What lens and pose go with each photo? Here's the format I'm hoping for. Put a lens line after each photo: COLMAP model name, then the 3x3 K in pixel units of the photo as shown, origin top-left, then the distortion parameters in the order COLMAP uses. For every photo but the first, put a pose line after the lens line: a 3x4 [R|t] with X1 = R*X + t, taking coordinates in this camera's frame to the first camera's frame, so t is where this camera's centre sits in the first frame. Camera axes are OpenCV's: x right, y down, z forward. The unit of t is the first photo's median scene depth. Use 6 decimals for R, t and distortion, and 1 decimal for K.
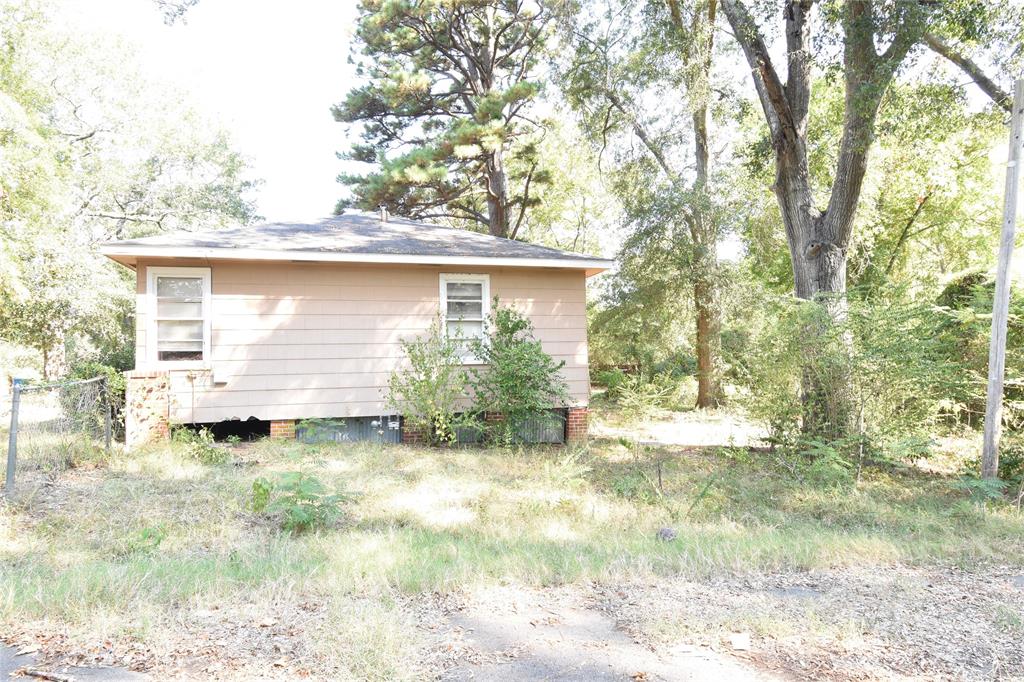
lens RADIAL K [[630.5, 0, 512.0], [0, 630.5, 341.0], [0, 0, 1]] dist [-0.002030, -0.001004]
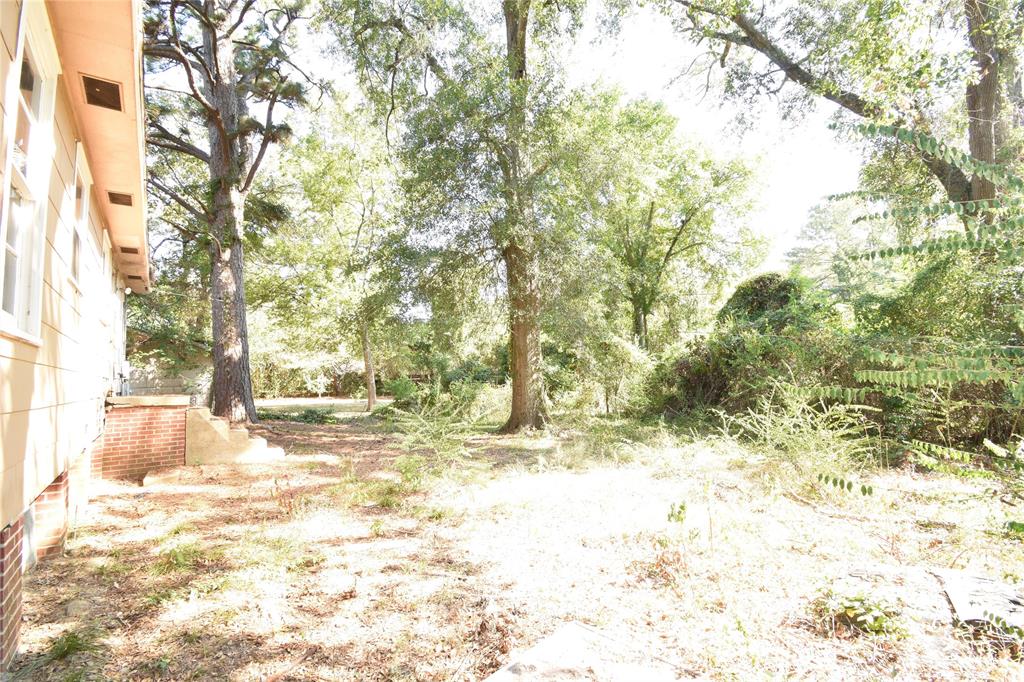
lens RADIAL K [[453.7, 0, 517.5], [0, 453.7, 338.0], [0, 0, 1]] dist [0.000617, -0.015951]
pose [[0.925891, 0.016426, 0.377433, 0.076655], [0.000905, 0.998955, -0.045695, 0.020742], [-0.377789, 0.042650, 0.924909, 0.390080]]
